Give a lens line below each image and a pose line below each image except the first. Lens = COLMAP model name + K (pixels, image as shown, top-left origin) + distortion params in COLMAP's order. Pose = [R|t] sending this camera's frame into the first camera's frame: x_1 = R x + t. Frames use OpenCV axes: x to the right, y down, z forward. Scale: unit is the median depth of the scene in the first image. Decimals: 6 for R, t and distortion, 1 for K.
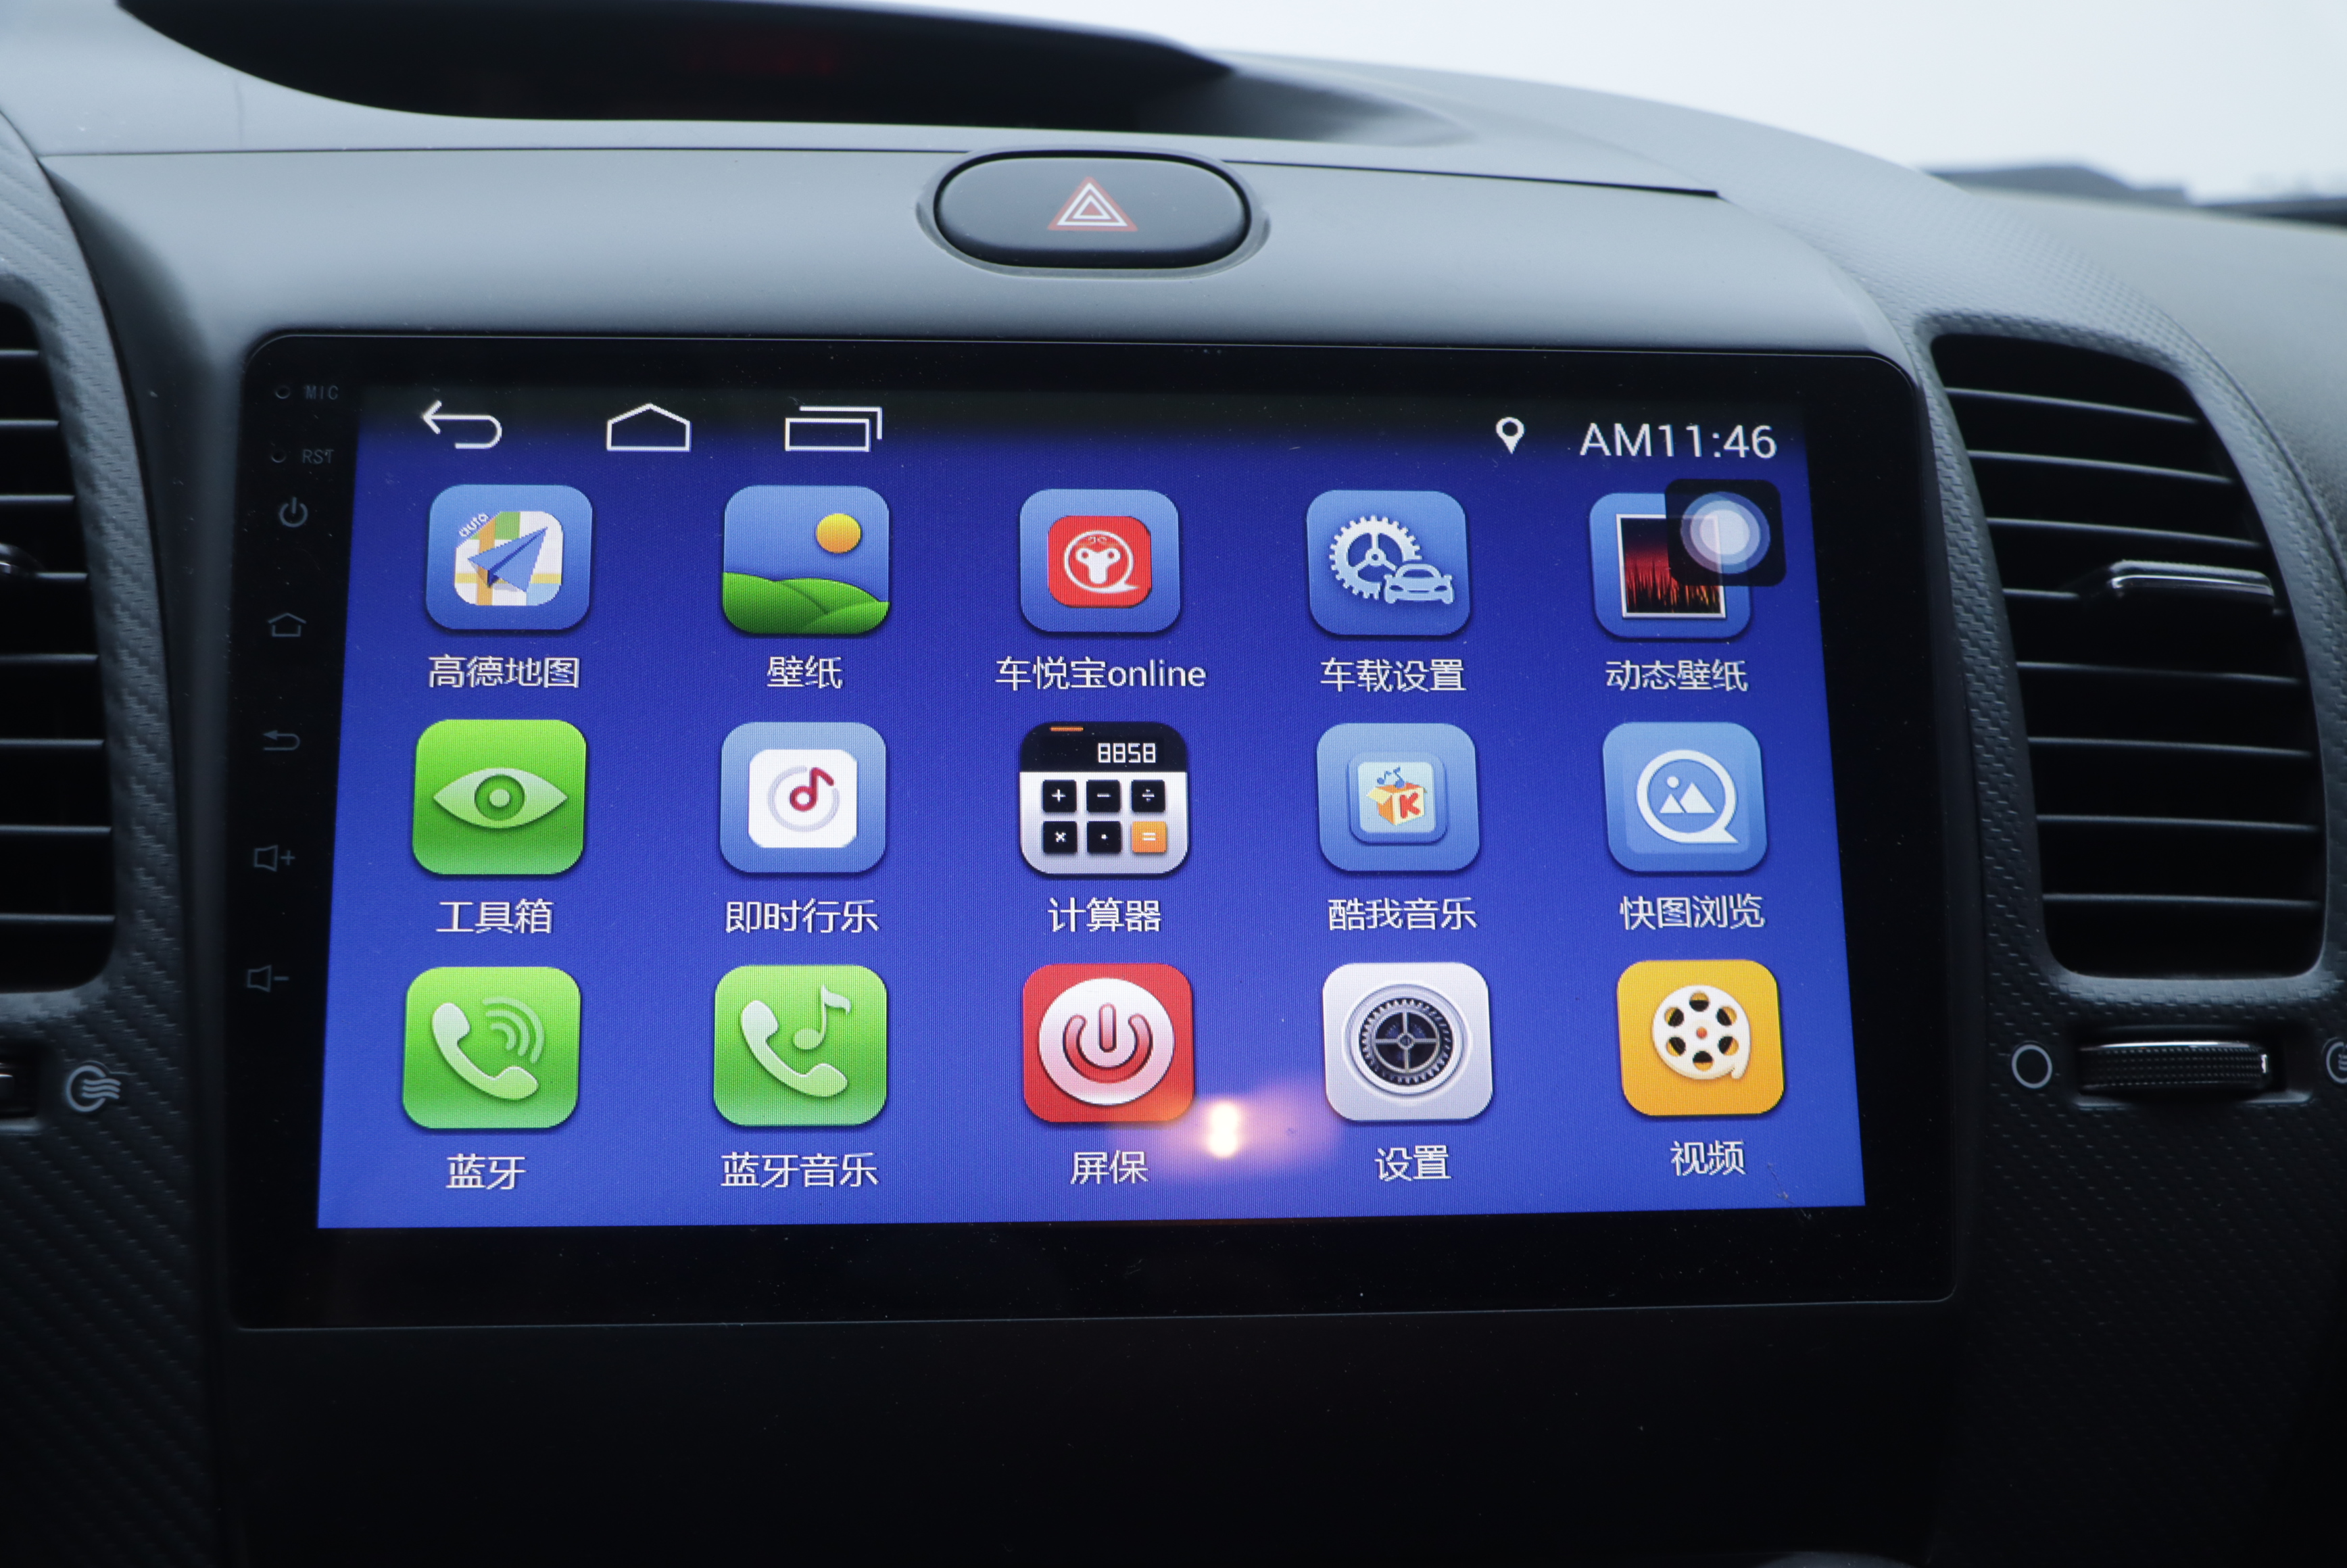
lens RADIAL K [[2653.8, 0, 1164.5], [0, 2653.8, 776.2], [0, 0, 1]] dist [-0.052846, 0.000000]
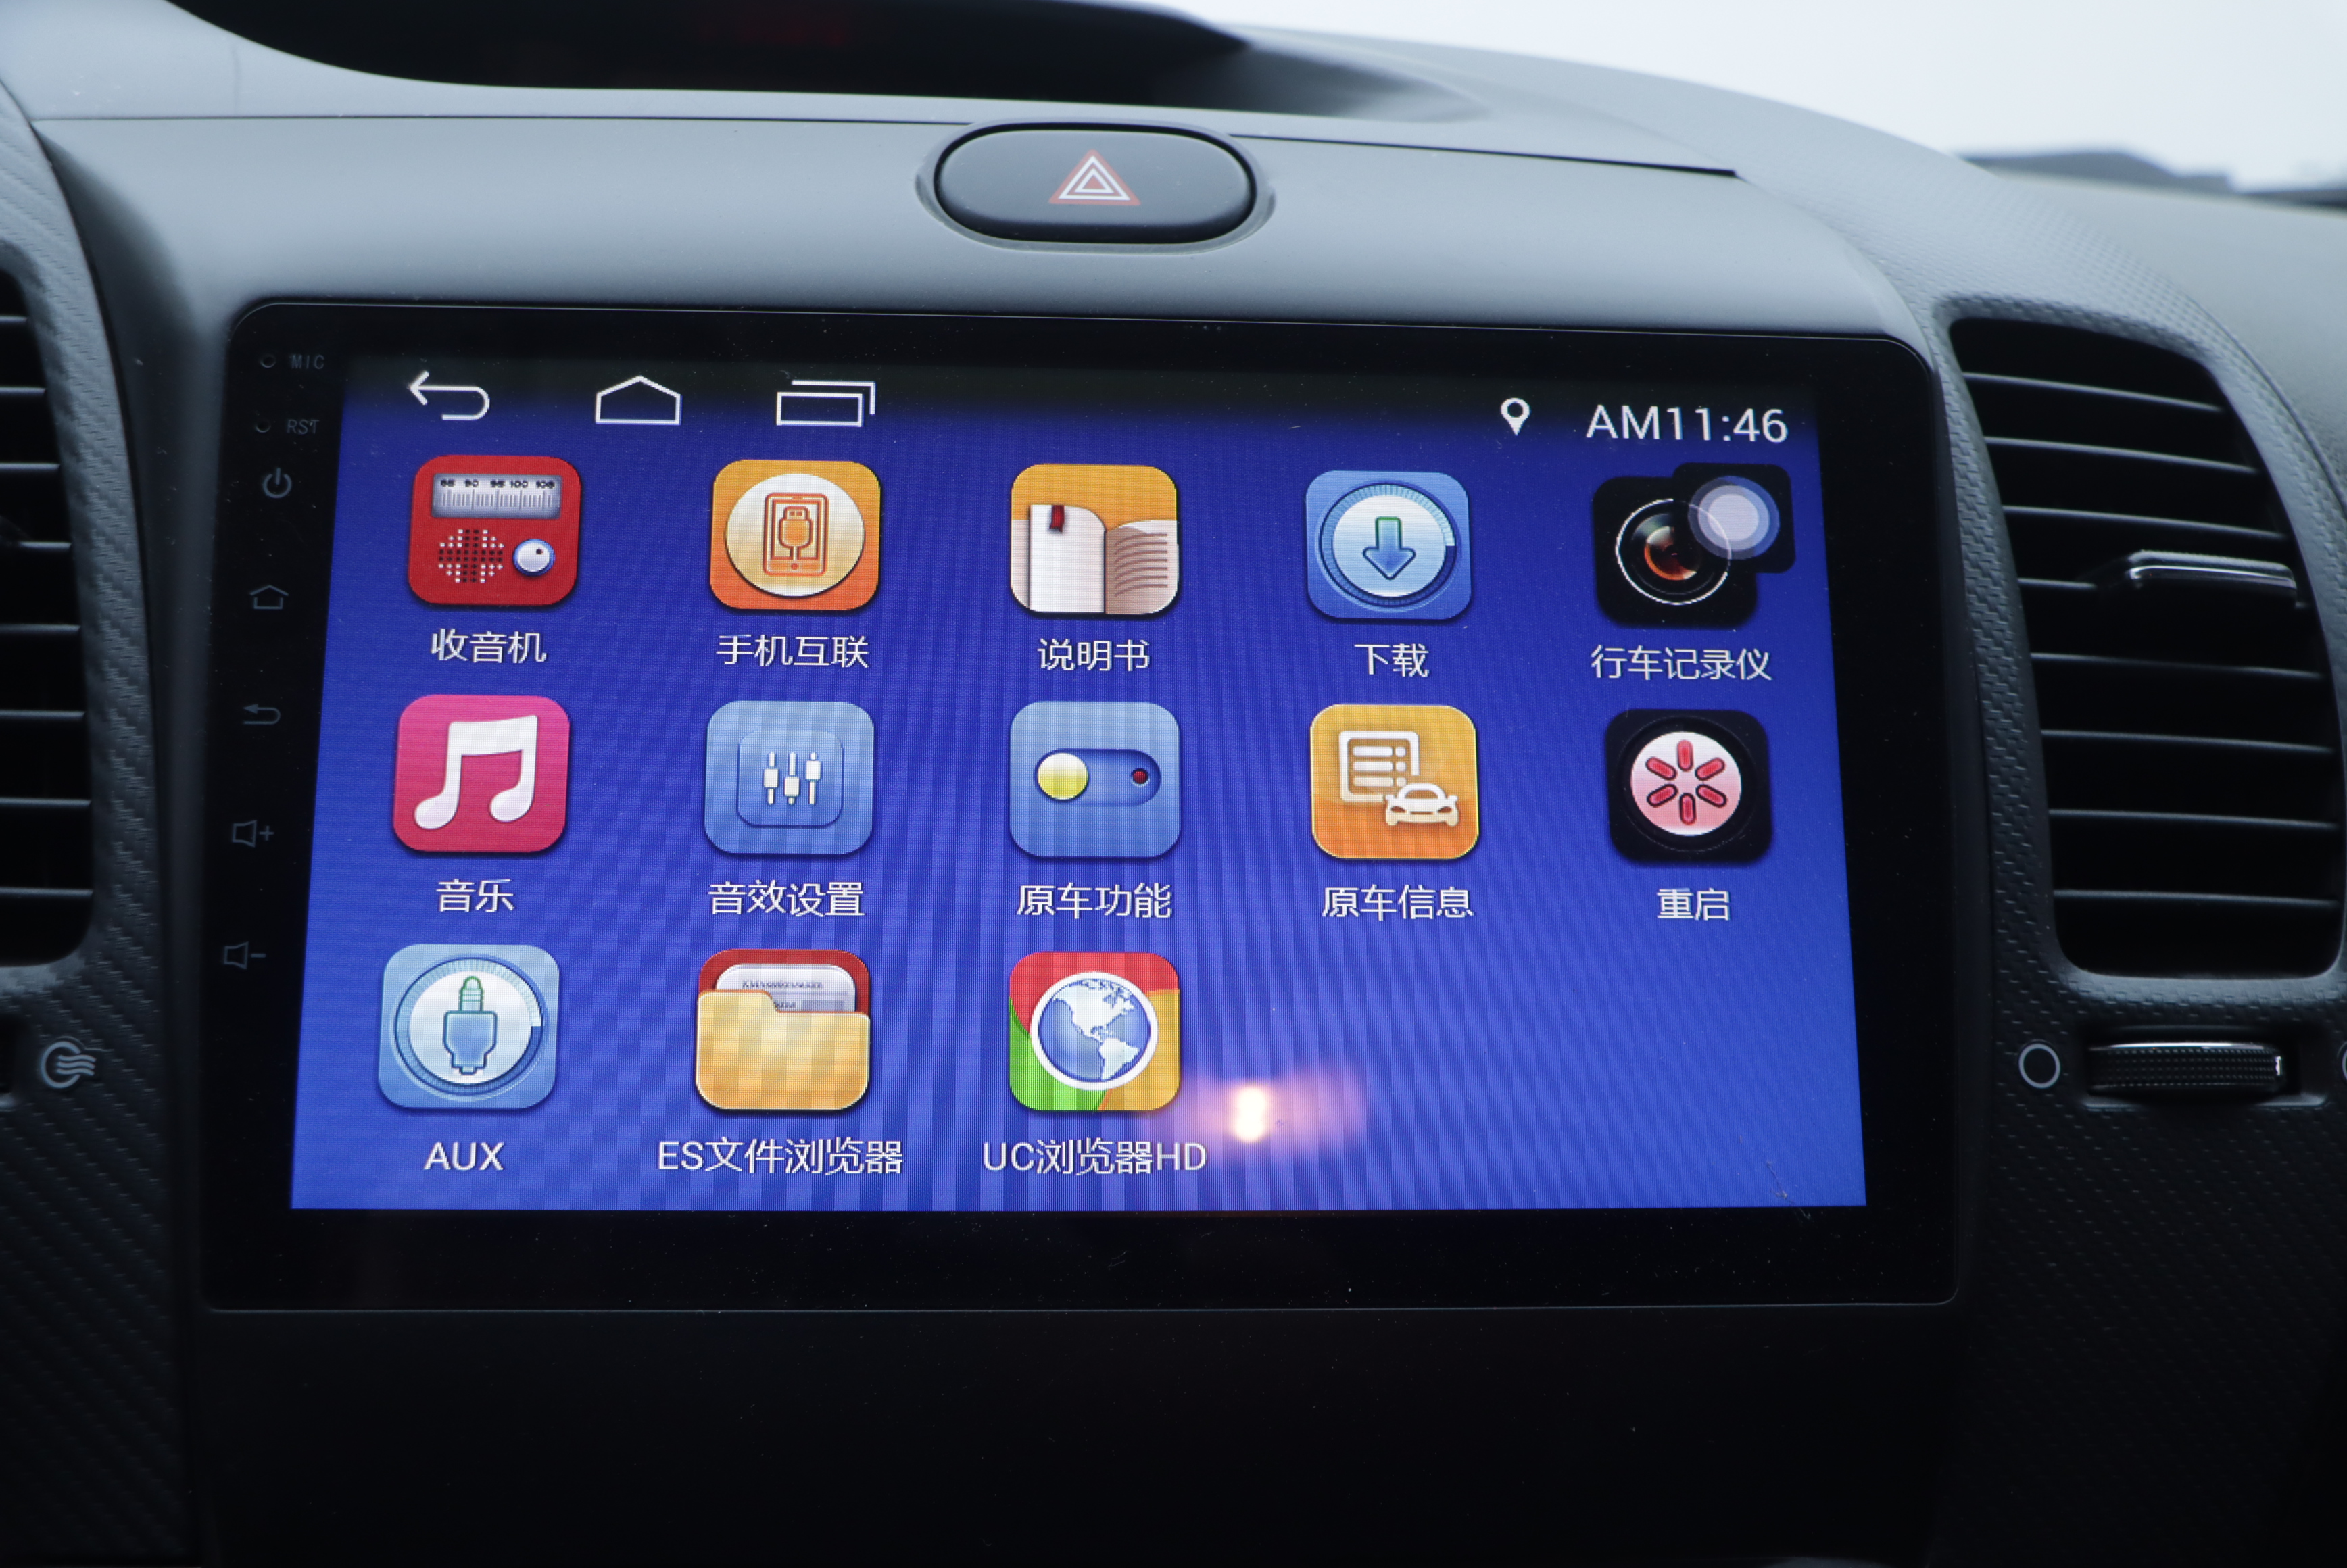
lens RADIAL K [[2653.8, 0, 1176.9], [0, 2653.8, 779.2], [0, 0, 1]] dist [-0.052846, 0.000000]
pose [[0.999874, 0.010968, -0.011455, 0.018007], [-0.010877, 0.999909, 0.007960, -0.000774], [0.011541, -0.007835, 0.999903, 0.016394]]
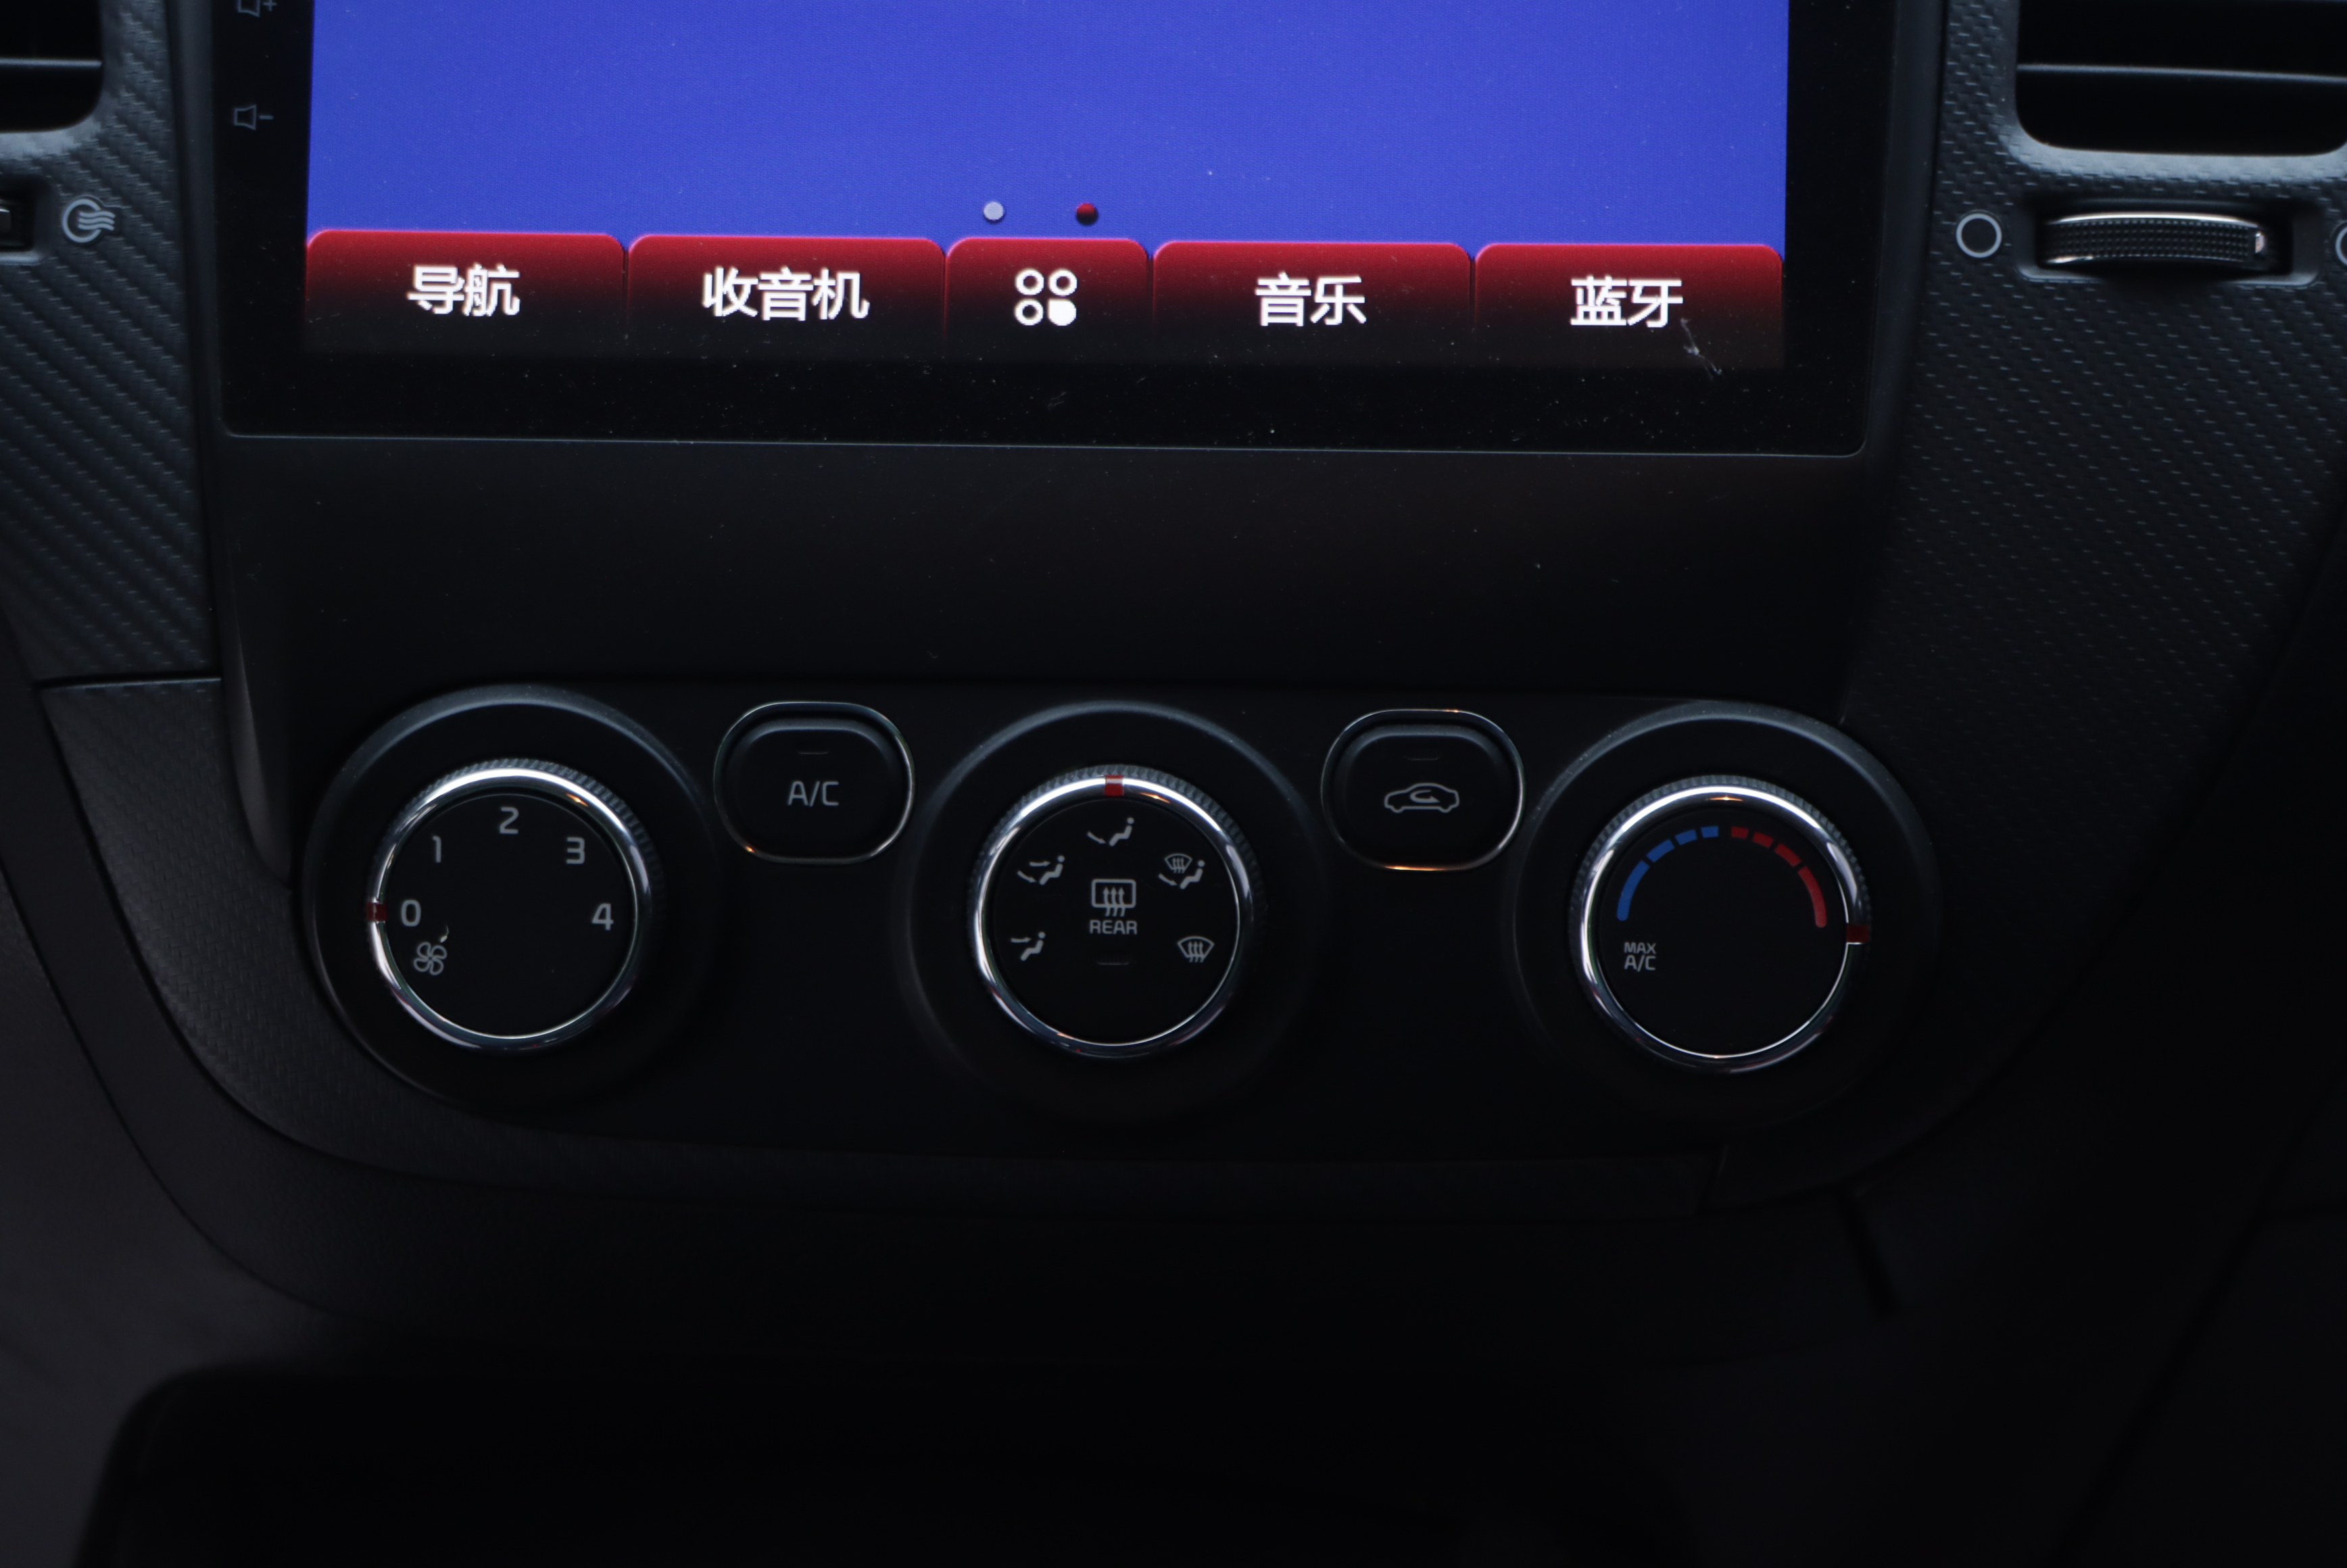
lens RADIAL K [[7375.9, 0, 1178.2], [0, 7375.9, 690.3], [0, 0, 1]] dist [0.440821, 0.000000]
pose [[0.989530, 0.019044, -0.143062, 0.424708], [-0.008498, 0.997224, 0.073972, 0.075309], [0.144074, -0.071982, 0.986945, -1.767691]]
